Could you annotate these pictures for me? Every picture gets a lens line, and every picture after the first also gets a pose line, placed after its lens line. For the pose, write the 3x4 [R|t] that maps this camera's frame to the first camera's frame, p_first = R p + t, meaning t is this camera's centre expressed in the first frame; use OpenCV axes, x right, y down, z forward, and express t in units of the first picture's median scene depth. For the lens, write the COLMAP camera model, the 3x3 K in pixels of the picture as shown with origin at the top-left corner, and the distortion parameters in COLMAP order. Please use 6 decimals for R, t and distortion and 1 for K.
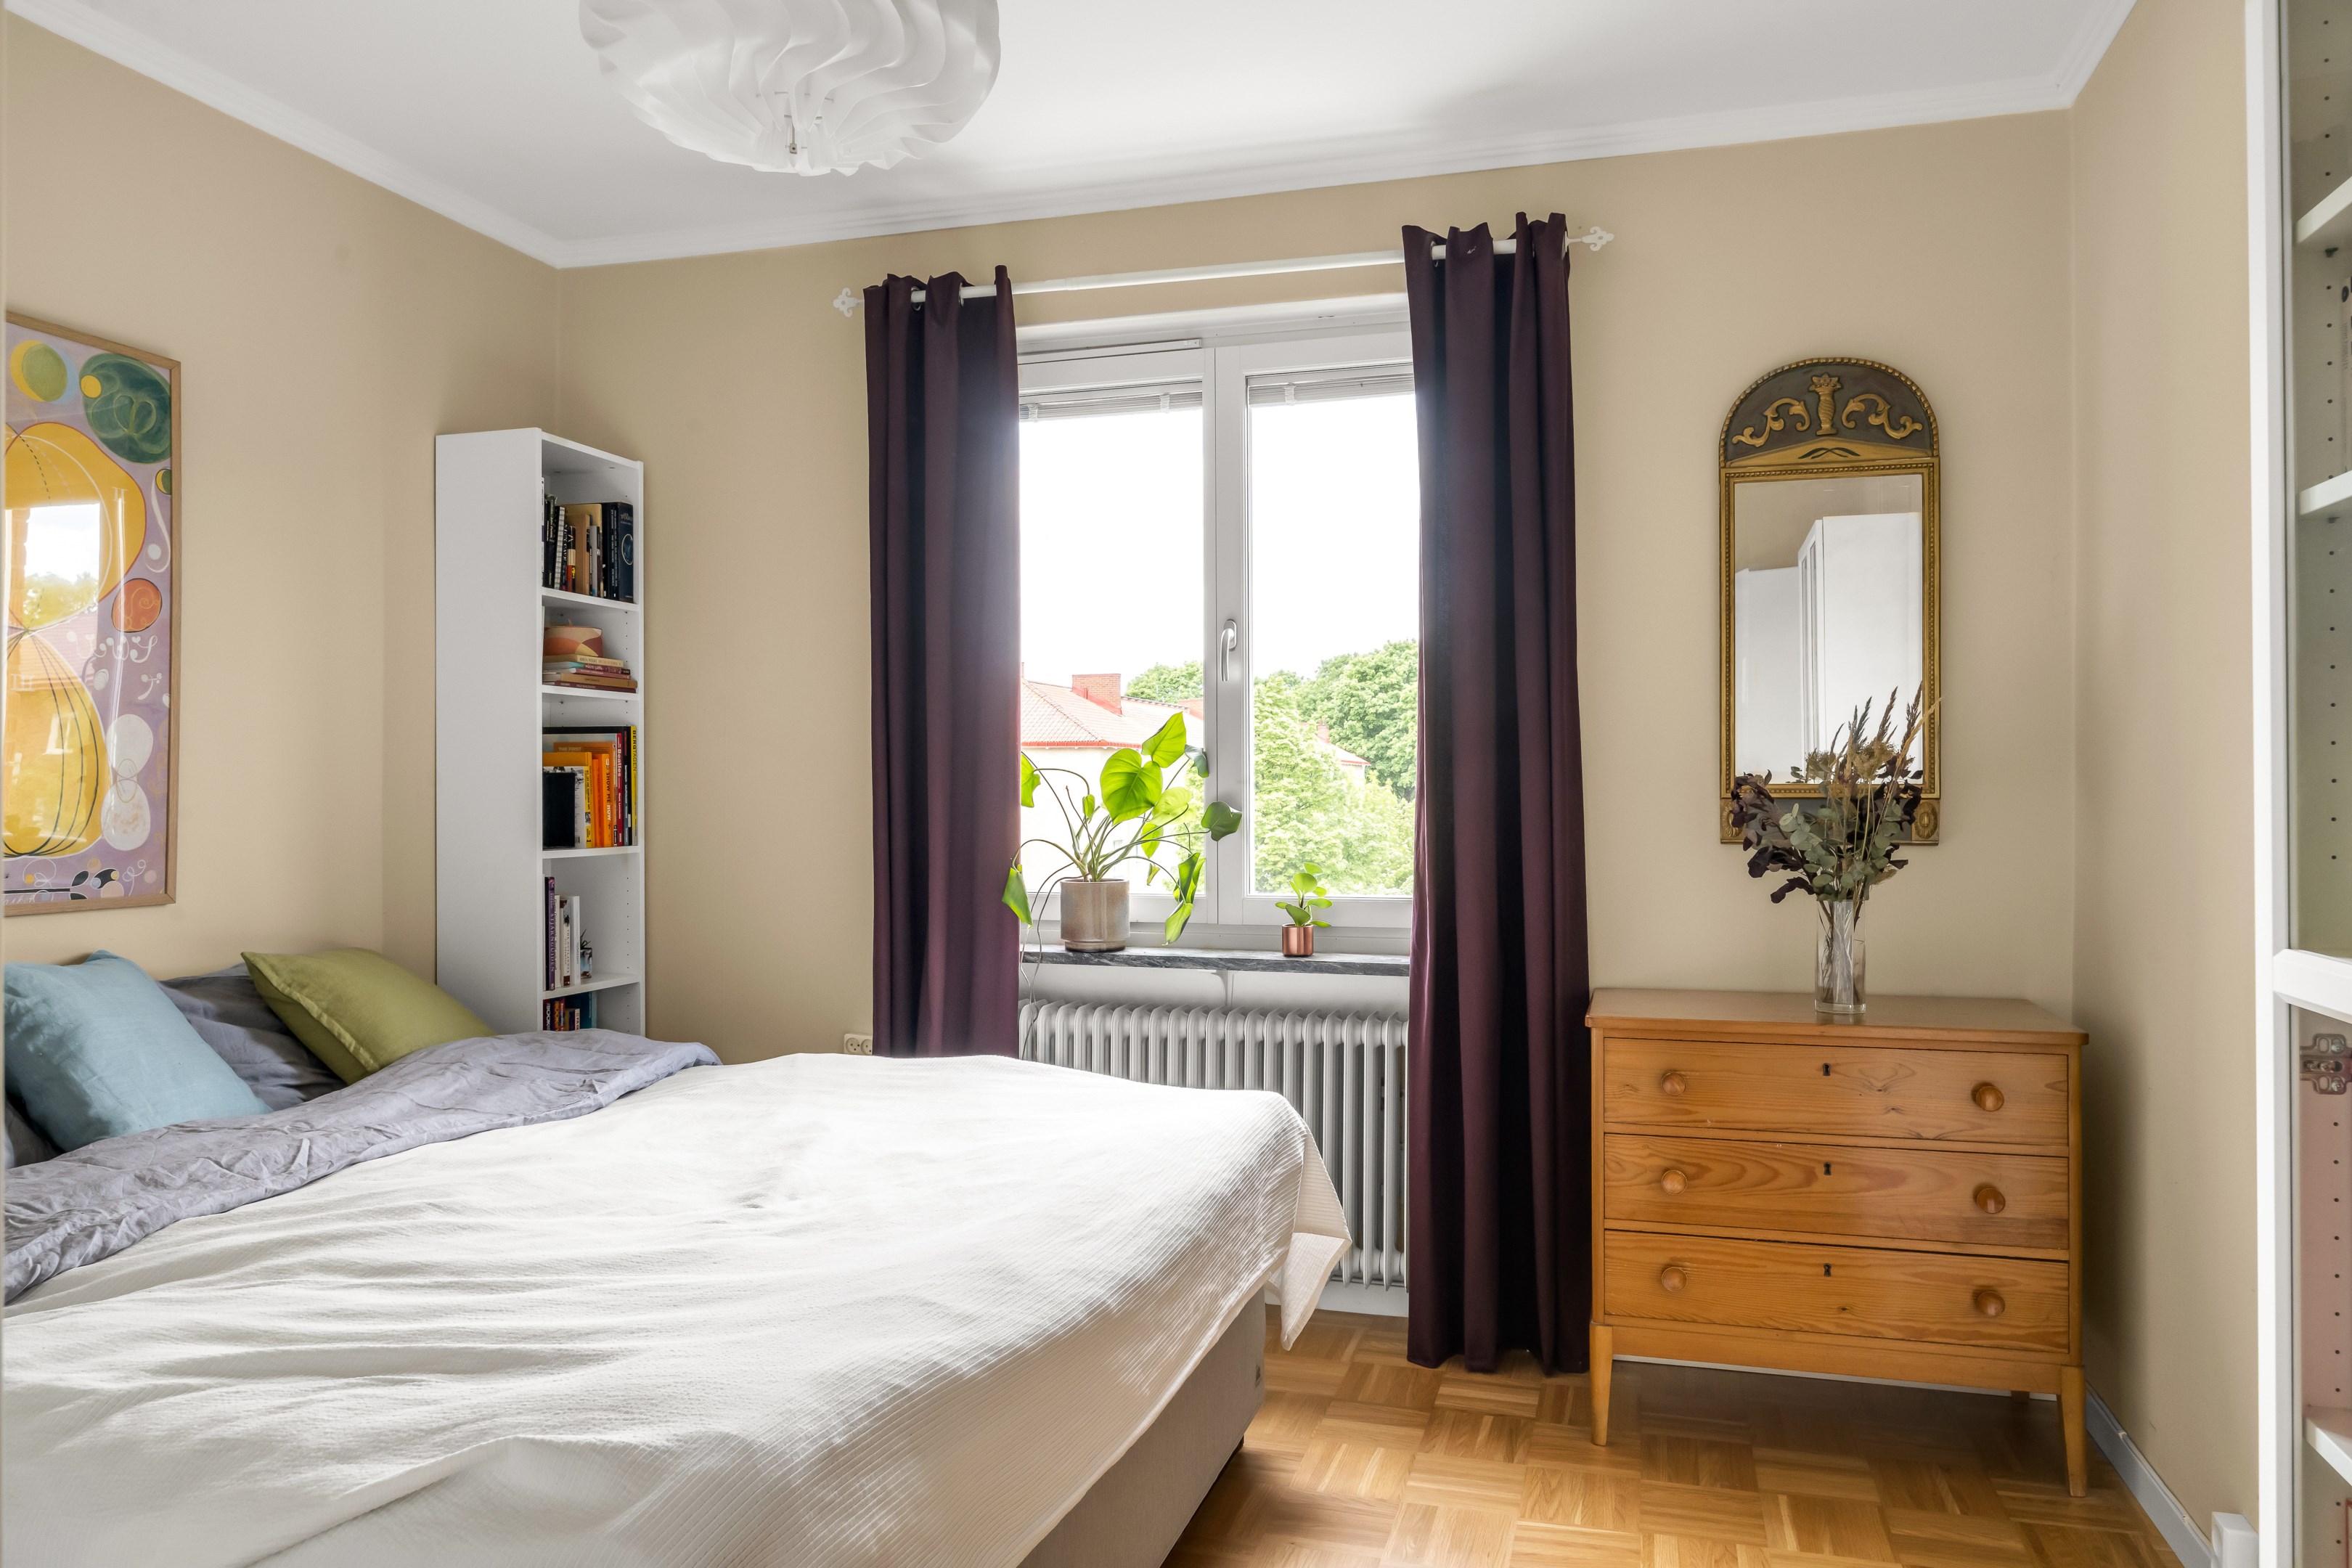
lens RADIAL K [[1563.1, 0, 1175.5], [0, 1563.1, 785.2], [0, 0, 1]] dist [0.000050, 0.000264]
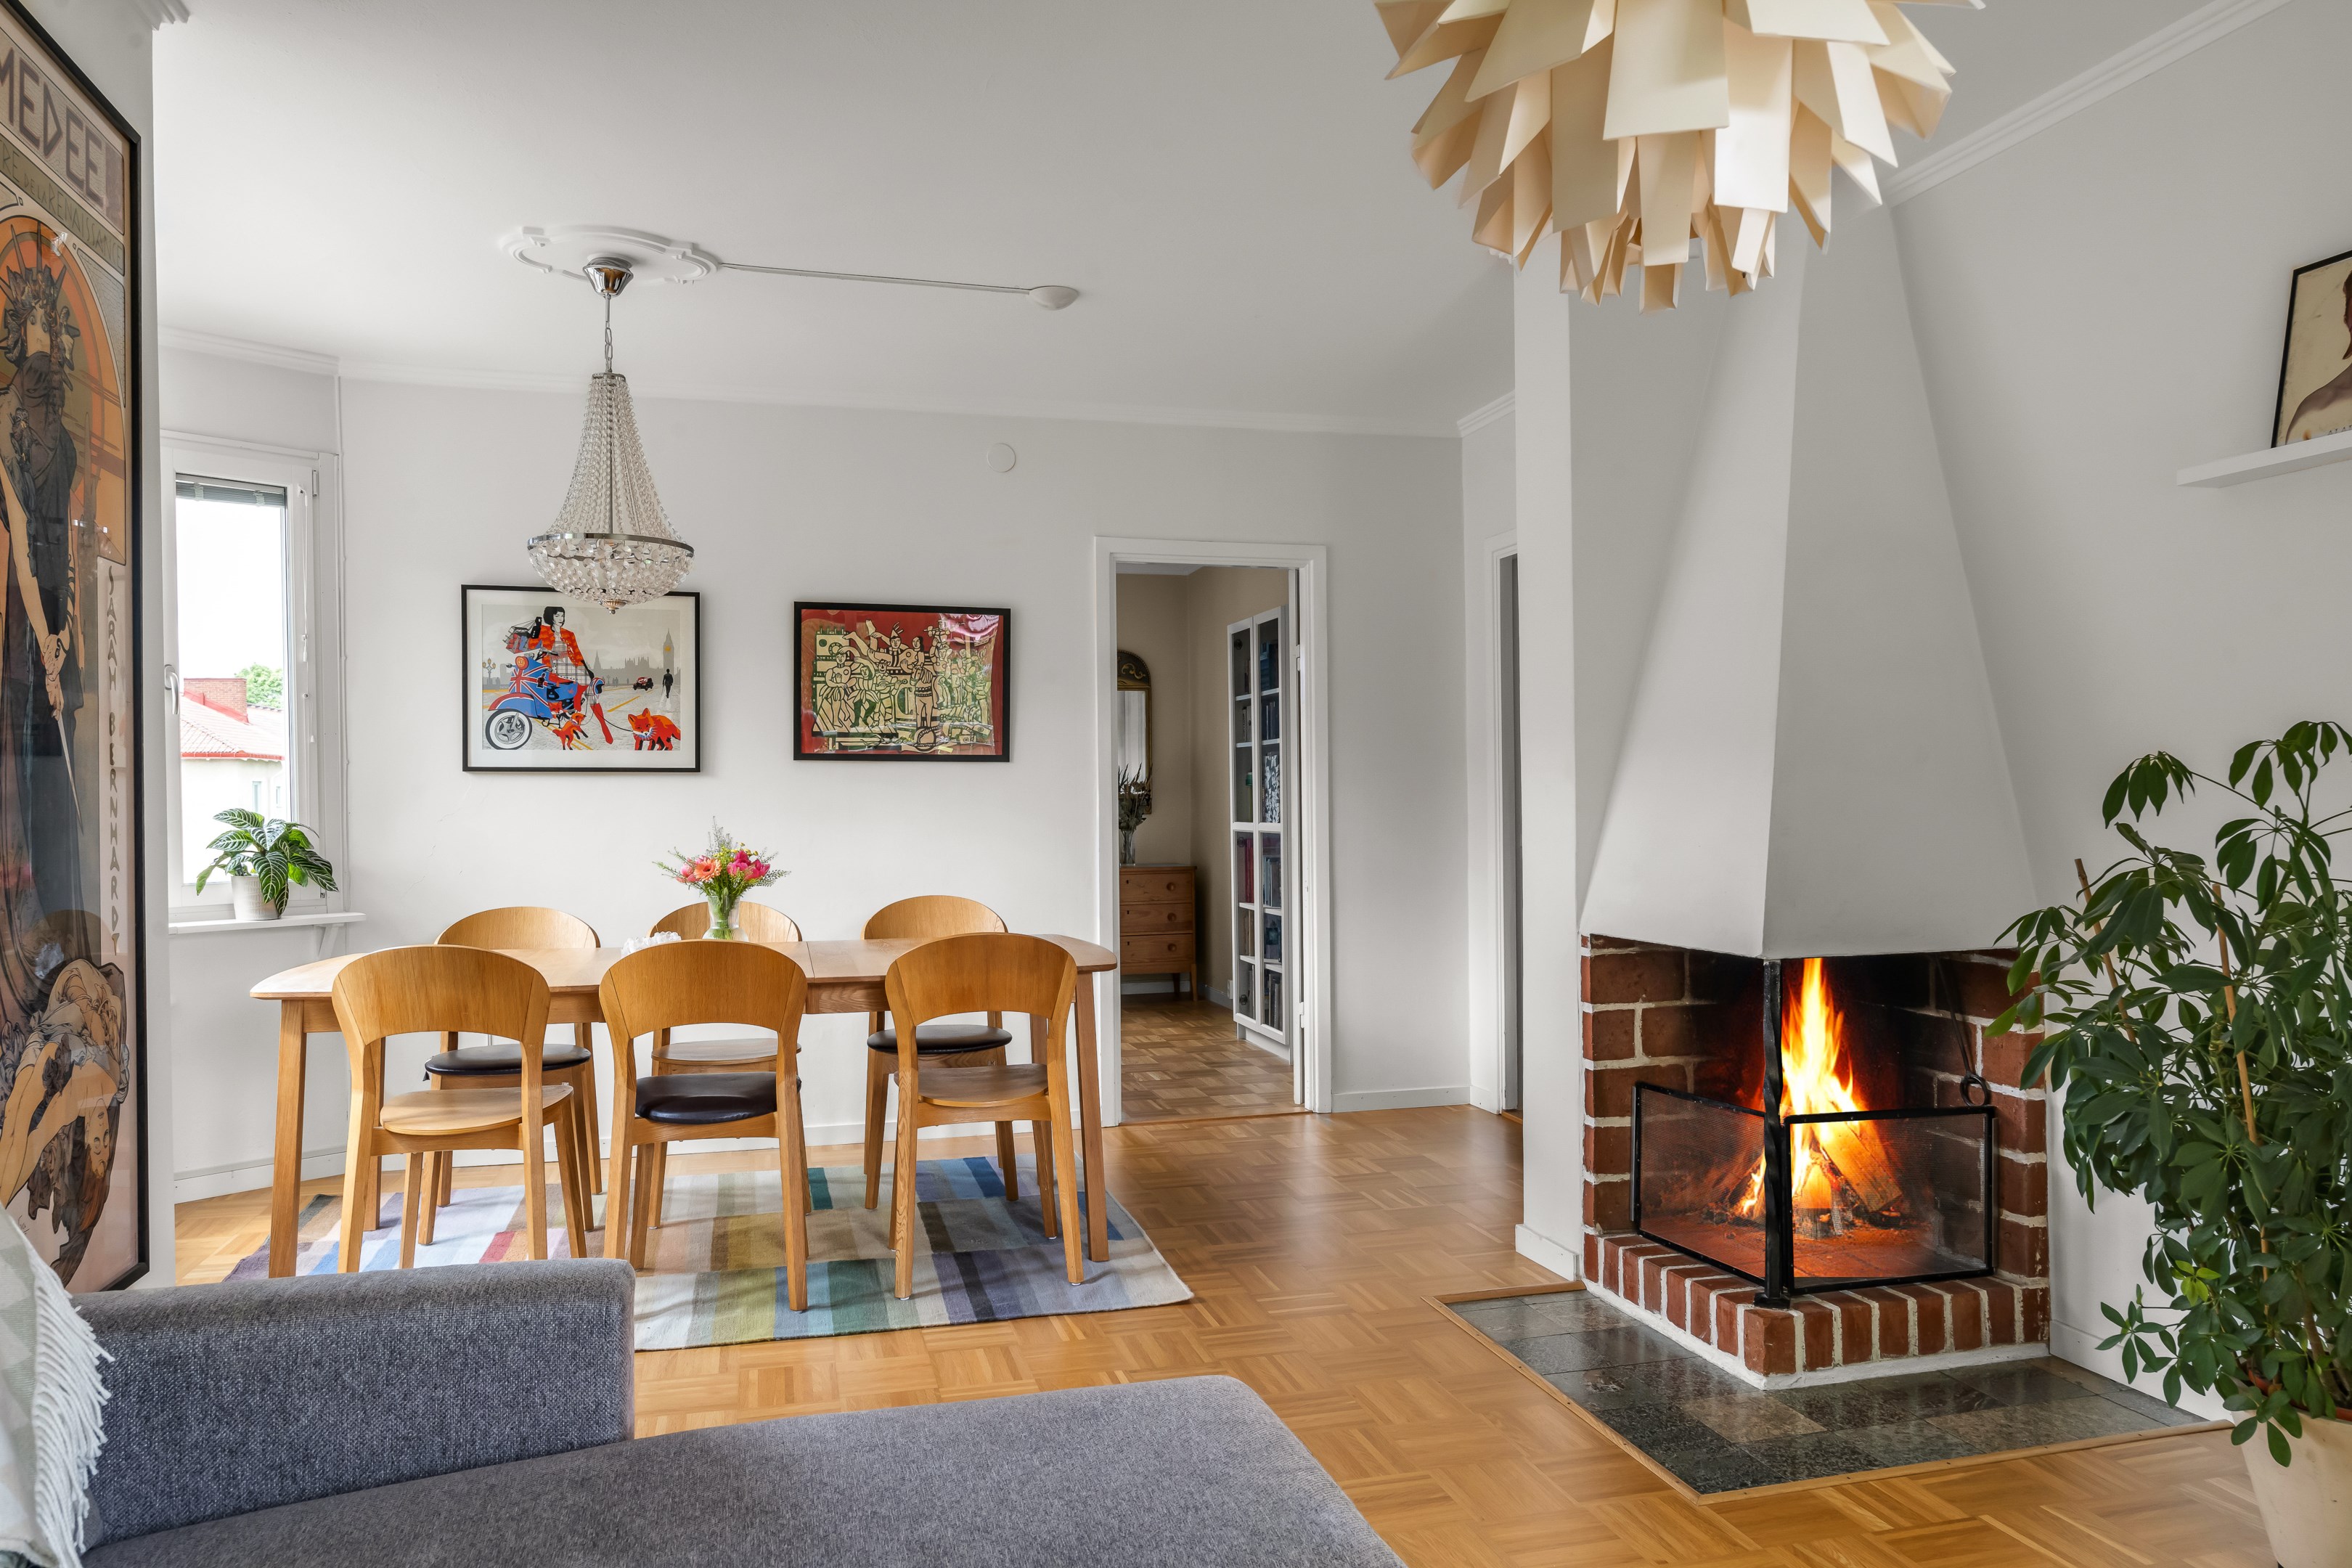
lens RADIAL K [[1563.1, 0, 1177.3], [0, 1563.1, 790.9], [0, 0, 1]] dist [0.000050, 0.000264]
pose [[0.855822, -0.001692, 0.517267, -1.230229], [0.003937, 0.999987, -0.003243, -0.000278], [-0.517255, 0.004812, 0.855818, -1.921989]]
